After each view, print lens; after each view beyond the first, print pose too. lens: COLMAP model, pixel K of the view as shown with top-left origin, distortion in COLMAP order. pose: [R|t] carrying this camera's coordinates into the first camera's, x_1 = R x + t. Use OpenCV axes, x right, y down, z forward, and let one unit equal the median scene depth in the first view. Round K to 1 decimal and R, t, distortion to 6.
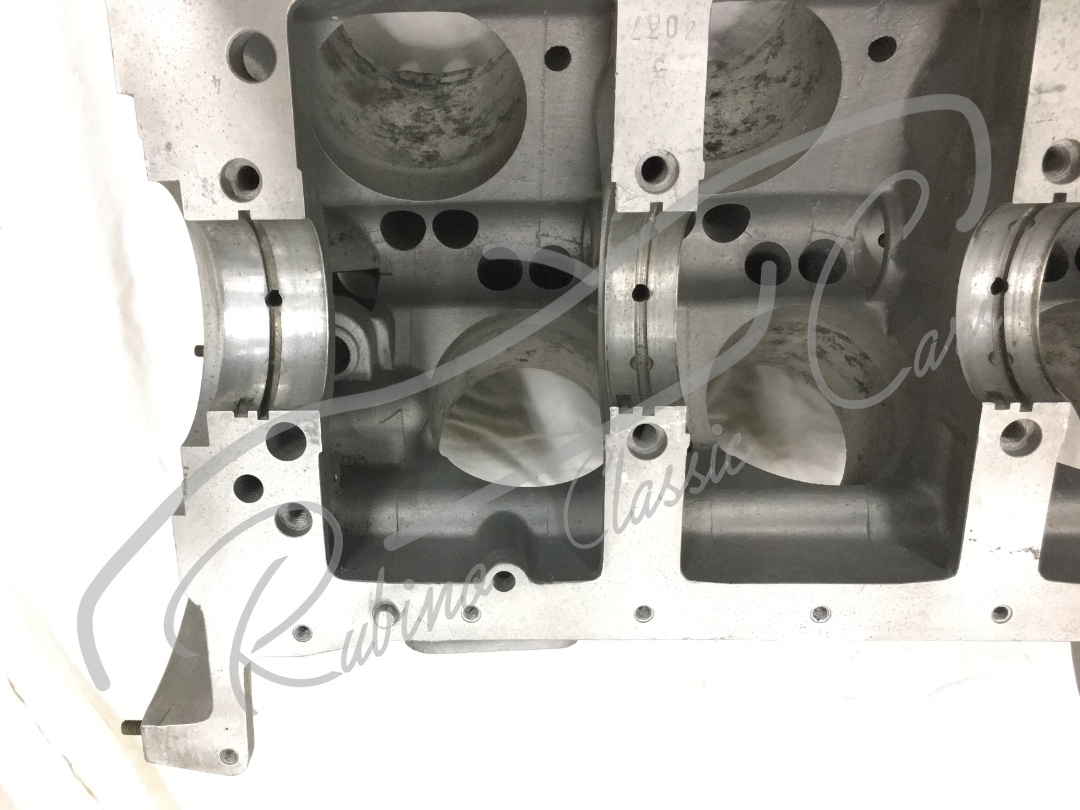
lens RADIAL K [[1049.8, 0, 524.5], [0, 1049.8, 452.9], [0, 0, 1]] dist [0.055643, -0.066754]
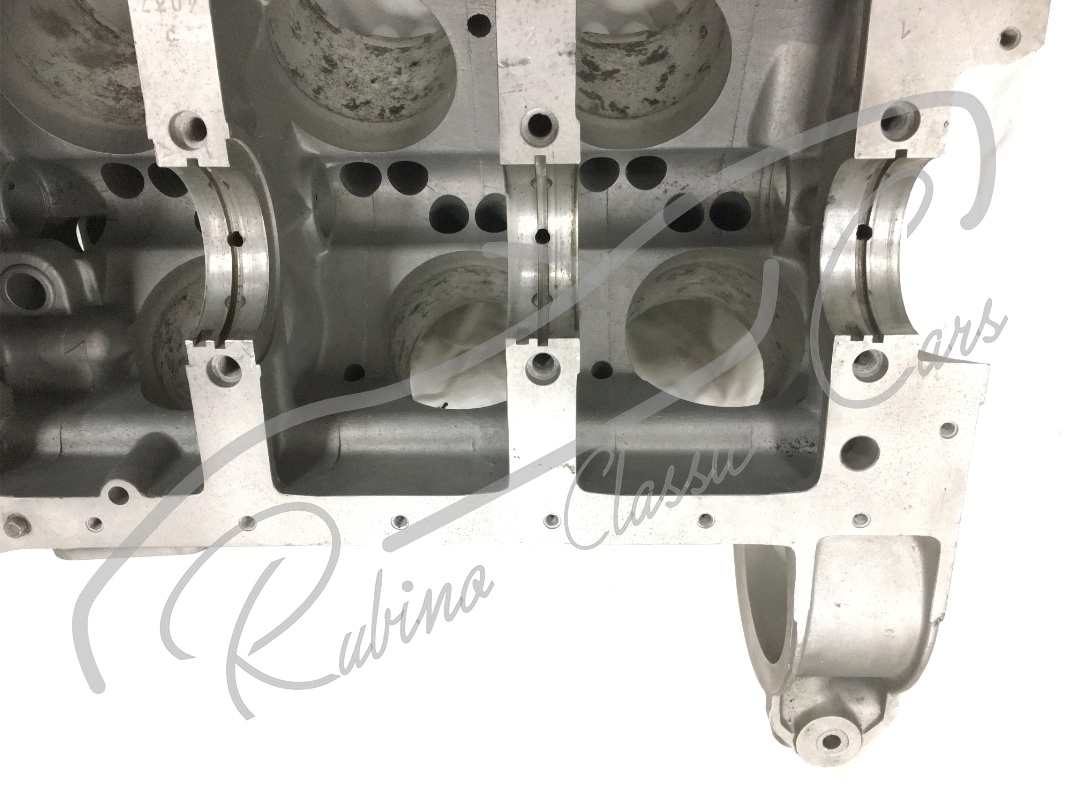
lens RADIAL K [[920.8, 0, 540.6], [0, 920.8, 388.5], [0, 0, 1]] dist [0.139332, -0.195009]
pose [[0.999983, 0.001685, 0.005596, 0.326477], [-0.001751, 0.999929, 0.011751, -0.003227], [-0.005576, -0.011761, 0.999915, -0.003592]]
